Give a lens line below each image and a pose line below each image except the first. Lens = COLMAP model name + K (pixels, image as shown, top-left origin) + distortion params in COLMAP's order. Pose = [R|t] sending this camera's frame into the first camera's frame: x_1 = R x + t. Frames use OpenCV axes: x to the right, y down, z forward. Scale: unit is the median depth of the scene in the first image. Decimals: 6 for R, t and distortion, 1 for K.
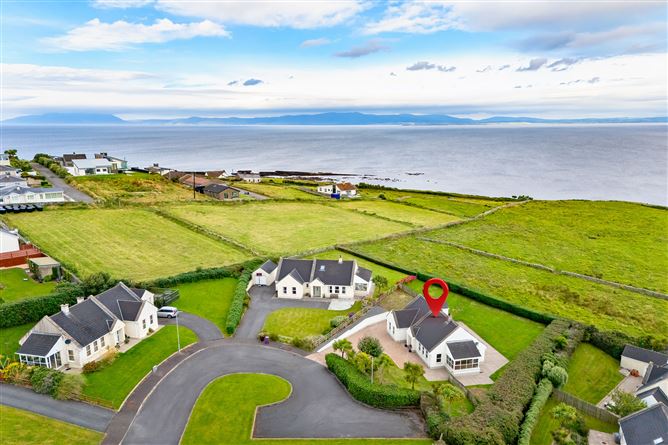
lens RADIAL K [[508.4, 0, 334.2], [0, 508.4, 248.0], [0, 0, 1]] dist [0.084839, -0.090651]
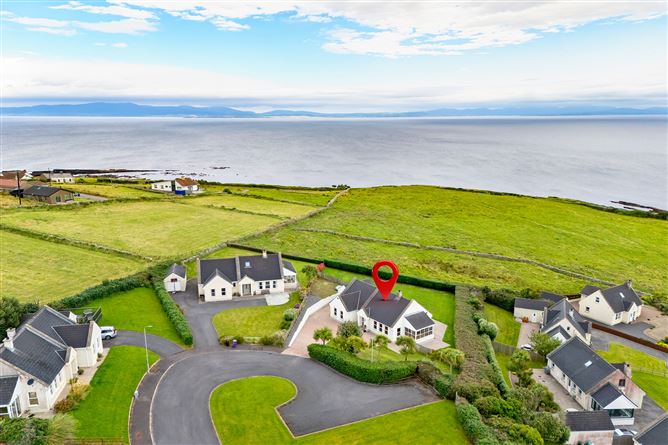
lens RADIAL K [[519.4, 0, 320.6], [0, 519.4, 254.7], [0, 0, 1]] dist [0.093096, -0.114034]
pose [[0.914216, -0.102306, 0.392100, -0.283088], [0.094635, 0.994752, 0.038900, -0.004819], [-0.394022, 0.001543, 0.919100, 0.040182]]
